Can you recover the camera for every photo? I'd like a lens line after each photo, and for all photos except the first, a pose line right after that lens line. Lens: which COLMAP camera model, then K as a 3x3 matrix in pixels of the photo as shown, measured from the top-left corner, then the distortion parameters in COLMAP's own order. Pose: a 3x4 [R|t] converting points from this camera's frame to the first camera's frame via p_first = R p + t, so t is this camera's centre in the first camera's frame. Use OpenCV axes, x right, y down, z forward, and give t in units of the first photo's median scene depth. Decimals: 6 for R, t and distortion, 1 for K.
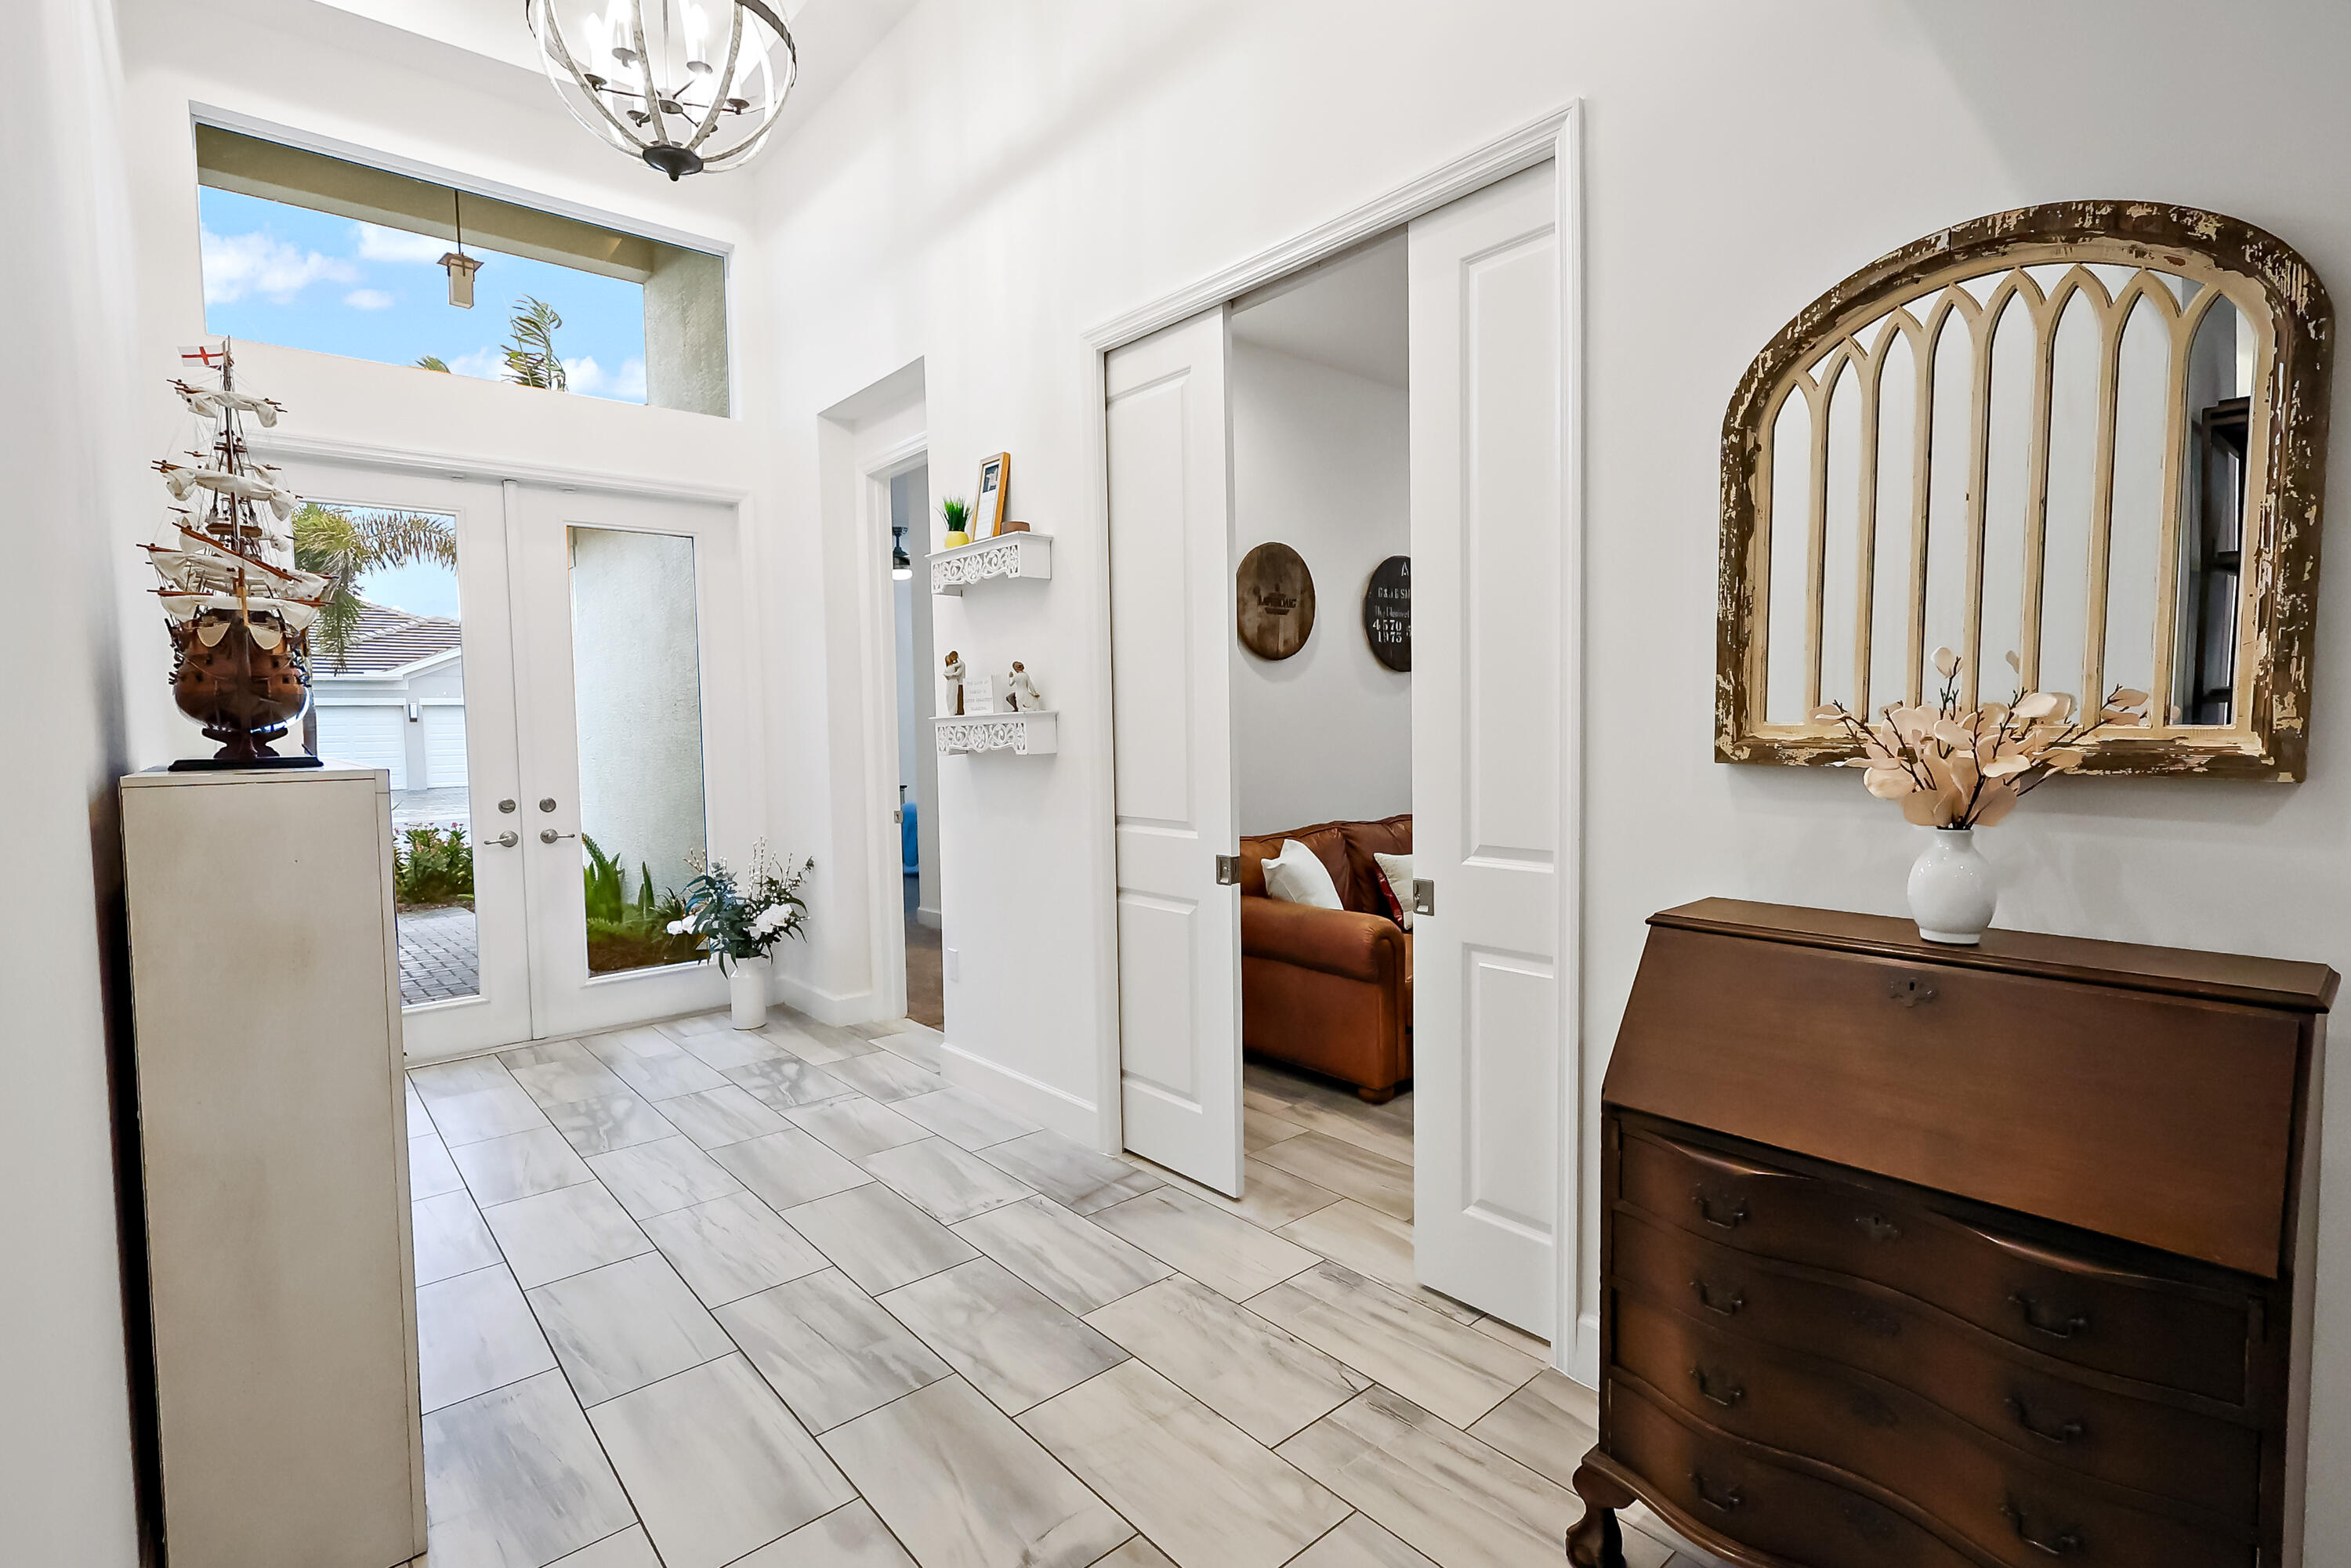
lens RADIAL K [[1092.3, 0, 1195.5], [0, 1092.3, 797.9], [0, 0, 1]] dist [0.004502, 0.000533]
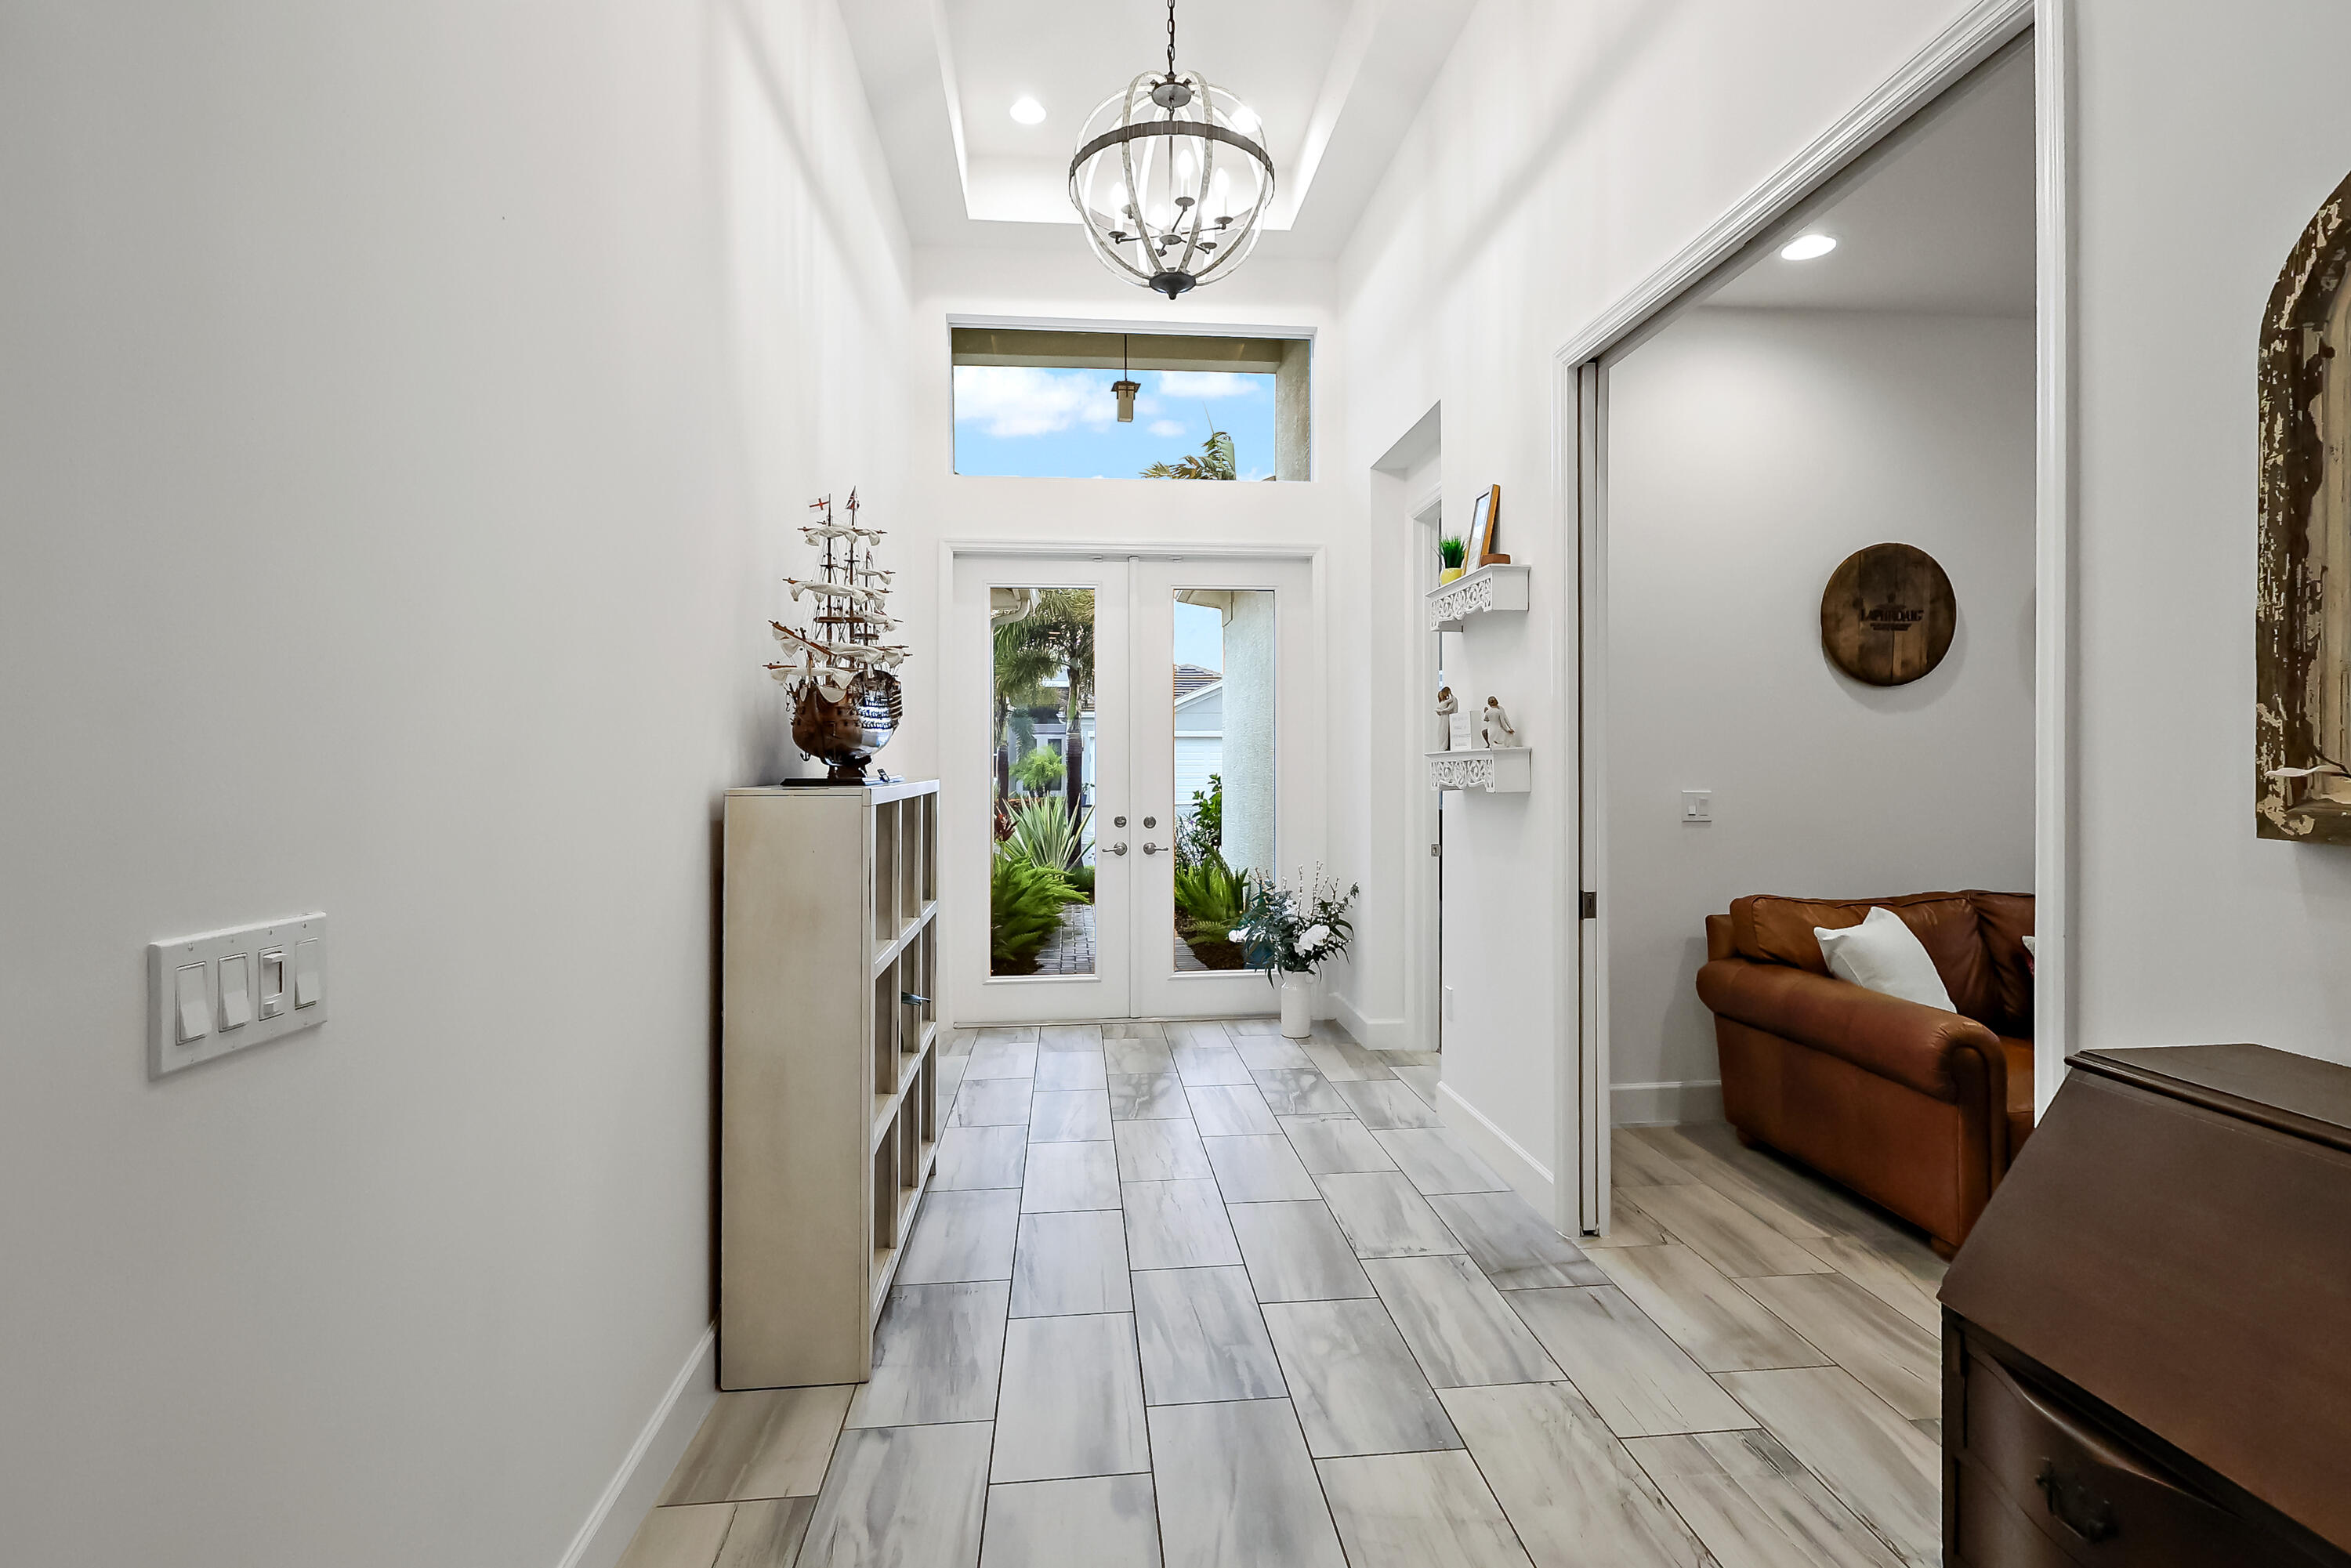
lens RADIAL K [[1094.6, 0, 1185.9], [0, 1094.6, 776.9], [0, 0, 1]] dist [0.002128, 0.000550]
pose [[0.817699, 0.022644, -0.575201, 0.176925], [-0.051073, 0.998139, -0.033310, -0.007494], [0.573376, 0.056615, 0.817334, 0.051162]]
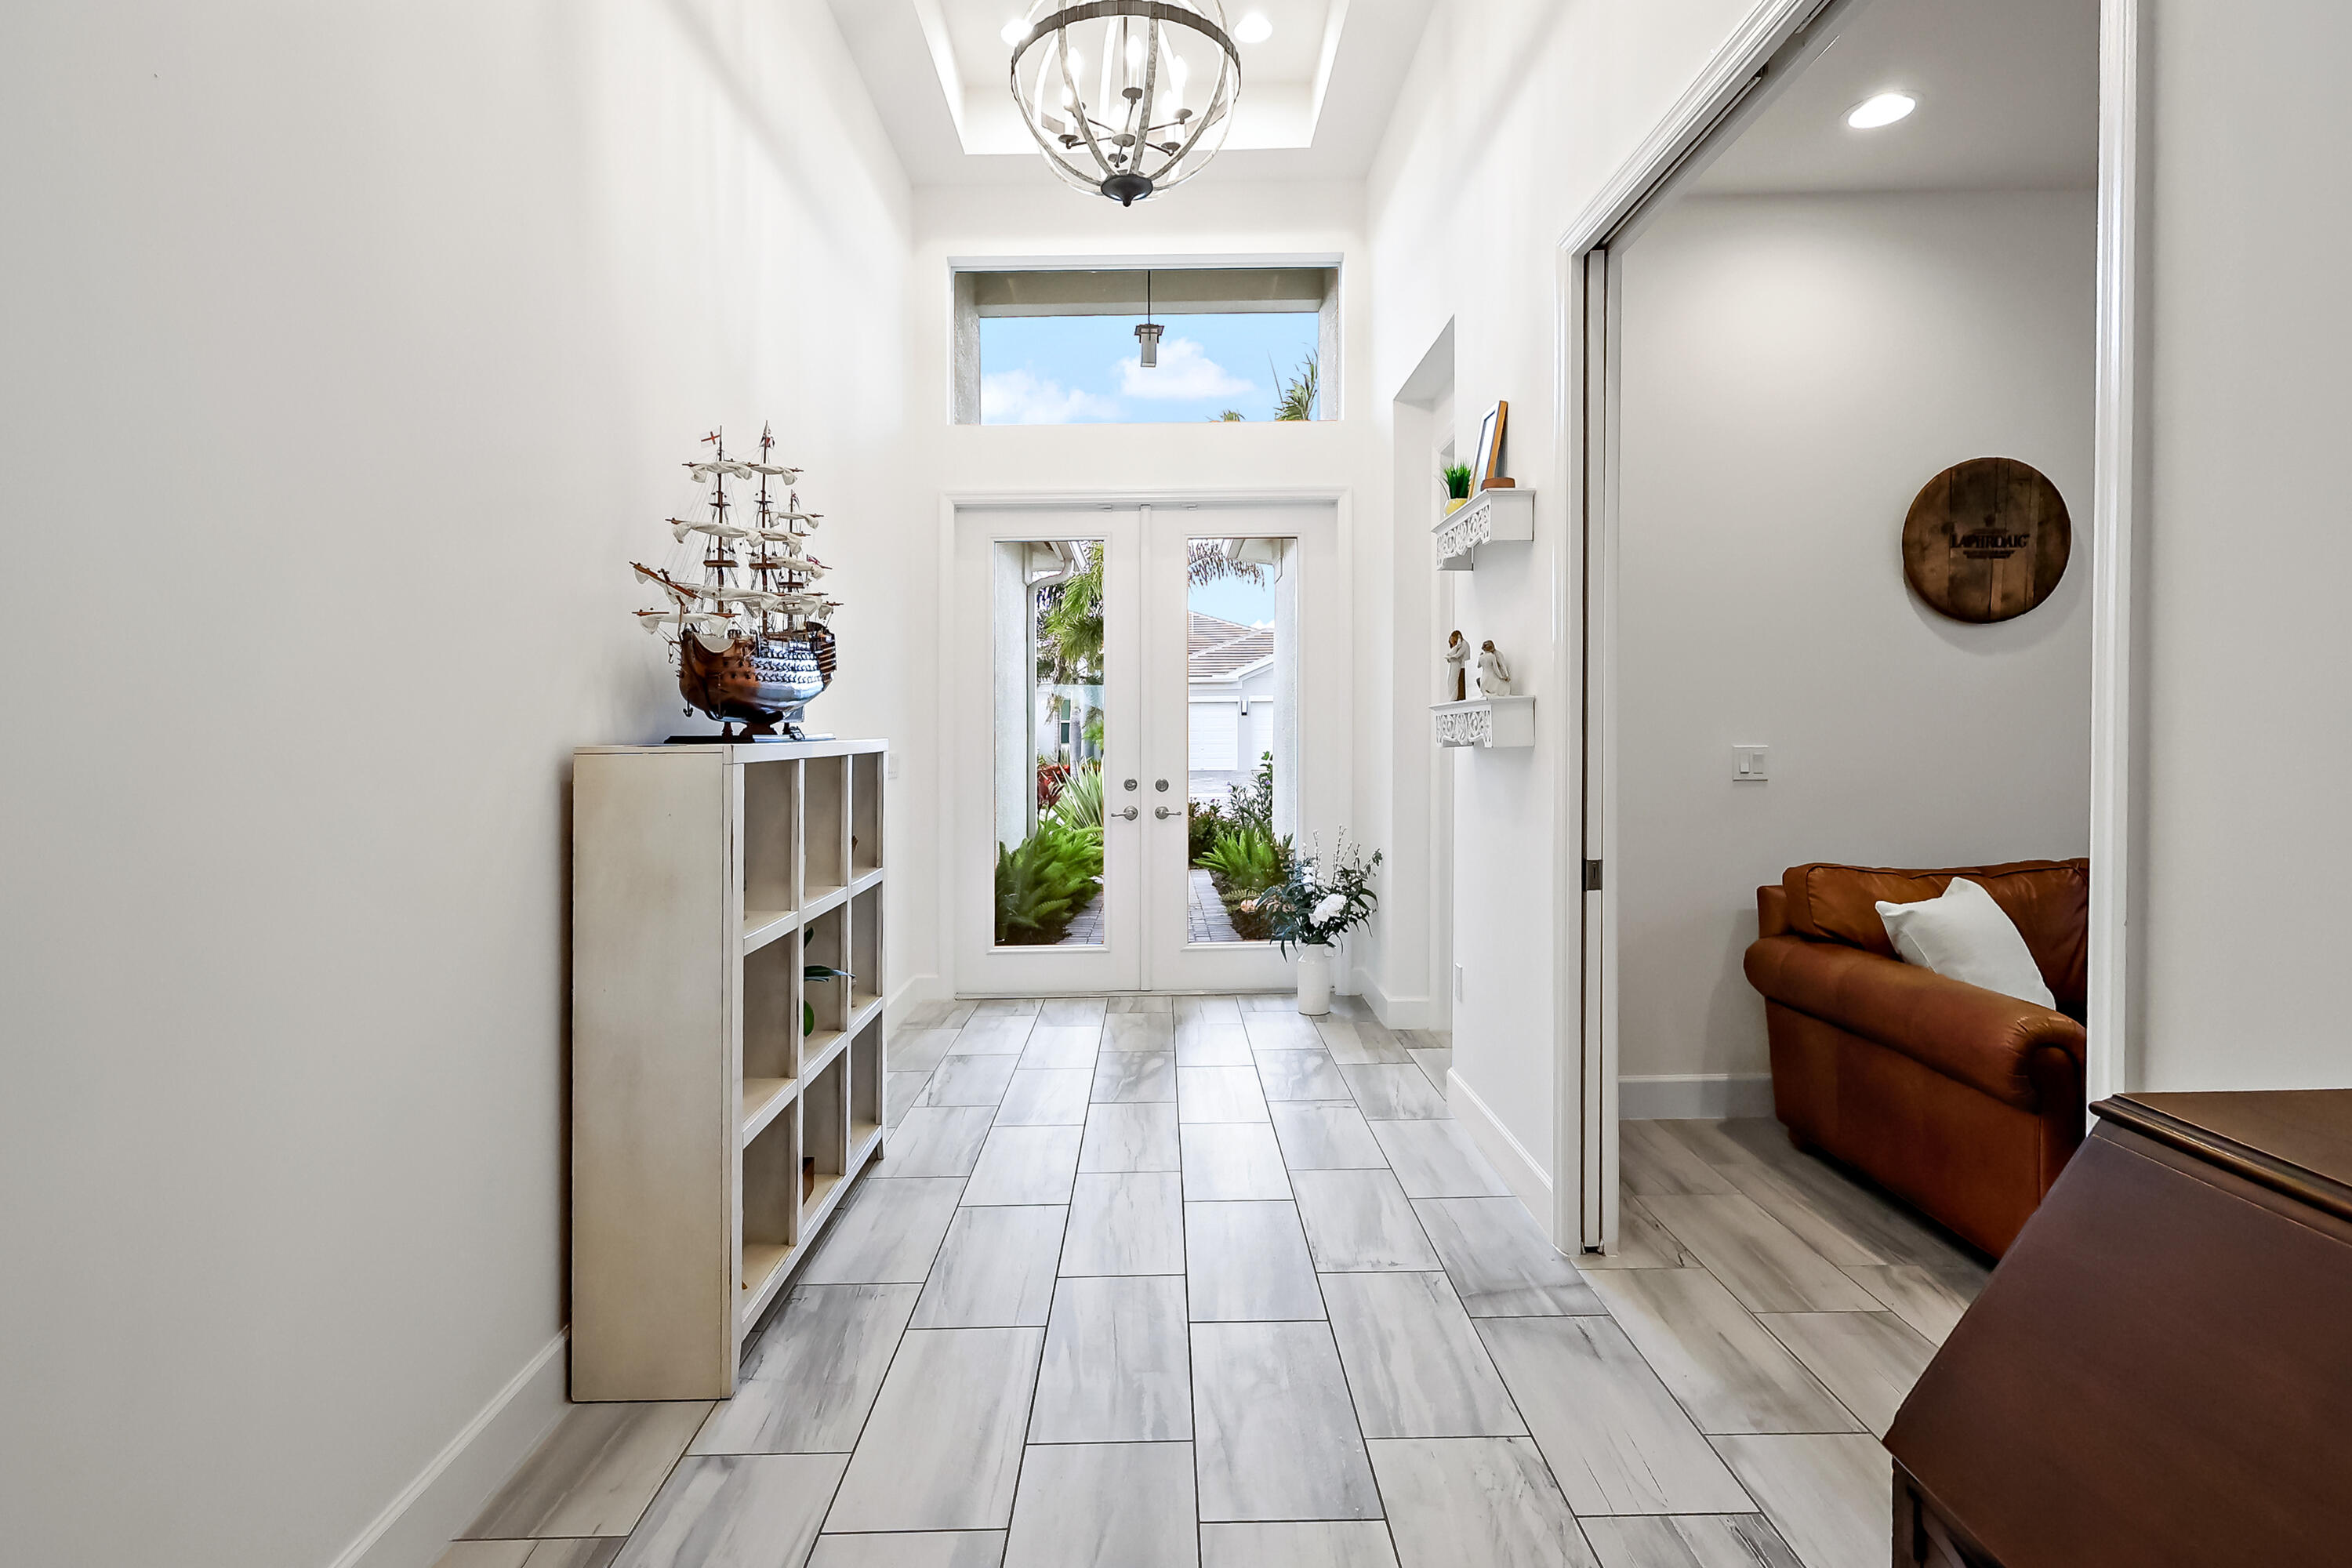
lens RADIAL K [[1095.8, 0, 1165.6], [0, 1095.8, 760.1], [0, 0, 1]] dist [0.001697, 0.000480]
pose [[0.757126, 0.026160, -0.652745, 0.210734], [-0.045437, 0.998887, -0.012670, -0.007550], [0.651687, 0.039252, 0.757472, 0.188895]]
